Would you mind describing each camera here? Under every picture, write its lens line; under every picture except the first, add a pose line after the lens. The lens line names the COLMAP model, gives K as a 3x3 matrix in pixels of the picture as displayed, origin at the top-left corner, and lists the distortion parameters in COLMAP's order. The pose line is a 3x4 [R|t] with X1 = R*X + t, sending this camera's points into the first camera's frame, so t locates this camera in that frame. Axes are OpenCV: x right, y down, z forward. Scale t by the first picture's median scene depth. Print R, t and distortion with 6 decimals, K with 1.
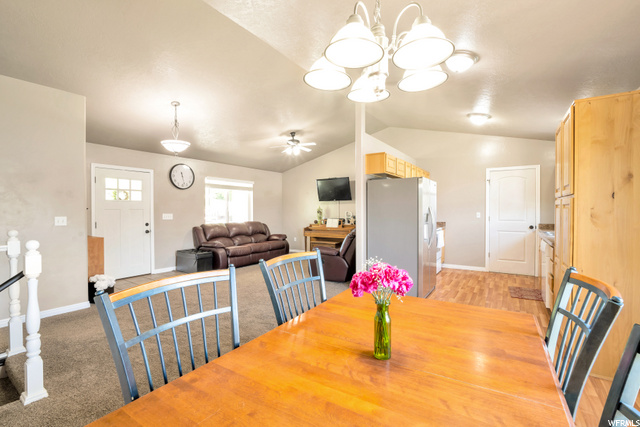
lens RADIAL K [[281.3, 0, 318.7], [0, 281.3, 211.8], [0, 0, 1]] dist [-0.019811, 0.000446]
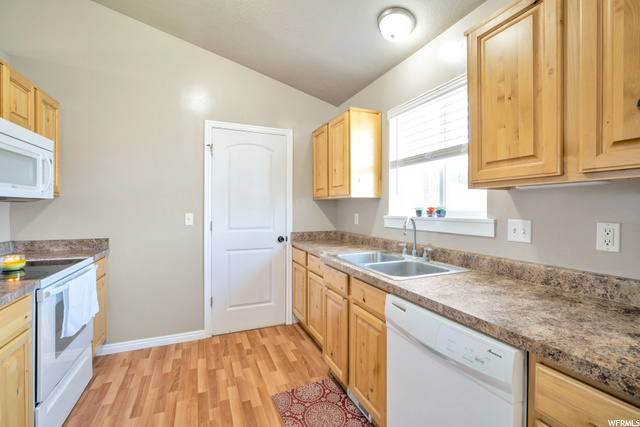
lens RADIAL K [[281.3, 0, 318.7], [0, 281.3, 211.8], [0, 0, 1]] dist [-0.019811, 0.000446]
pose [[0.541133, -0.005550, 0.840919, 0.265433], [0.002178, 0.999984, 0.005199, -0.001844], [-0.840934, -0.000982, 0.541137, 0.505577]]
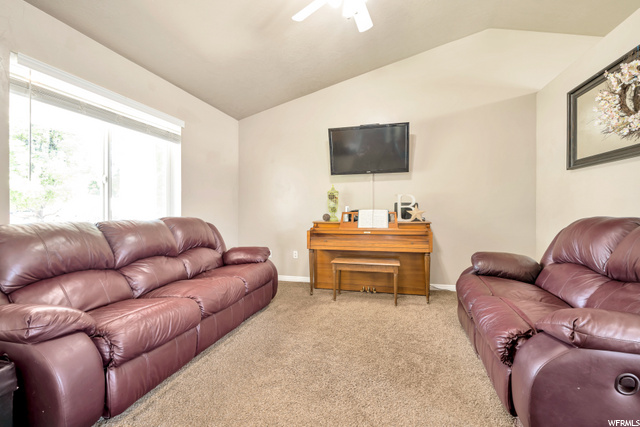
lens RADIAL K [[281.3, 0, 318.7], [0, 281.3, 211.8], [0, 0, 1]] dist [-0.019811, 0.000446]
pose [[0.947804, -0.001837, 0.318847, -0.203858], [0.002994, 0.999991, -0.003137, 0.031960], [-0.318839, 0.003928, 0.947801, 0.644483]]
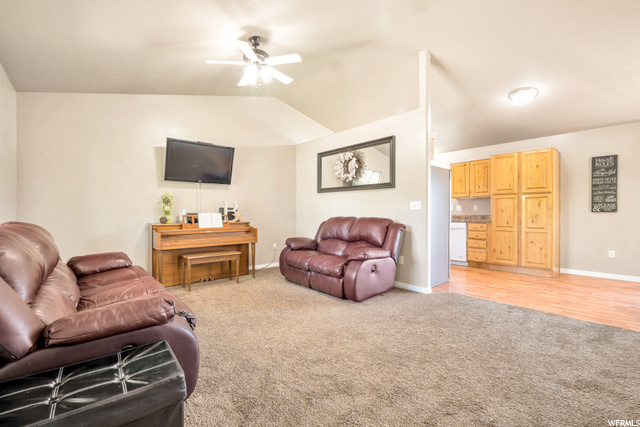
lens RADIAL K [[281.3, 0, 318.7], [0, 281.3, 211.8], [0, 0, 1]] dist [-0.019811, 0.000446]
pose [[0.260514, 0.006609, 0.965448, -0.494851], [0.005963, 0.999946, -0.008454, 0.030851], [-0.965452, 0.007959, 0.260460, 0.699109]]
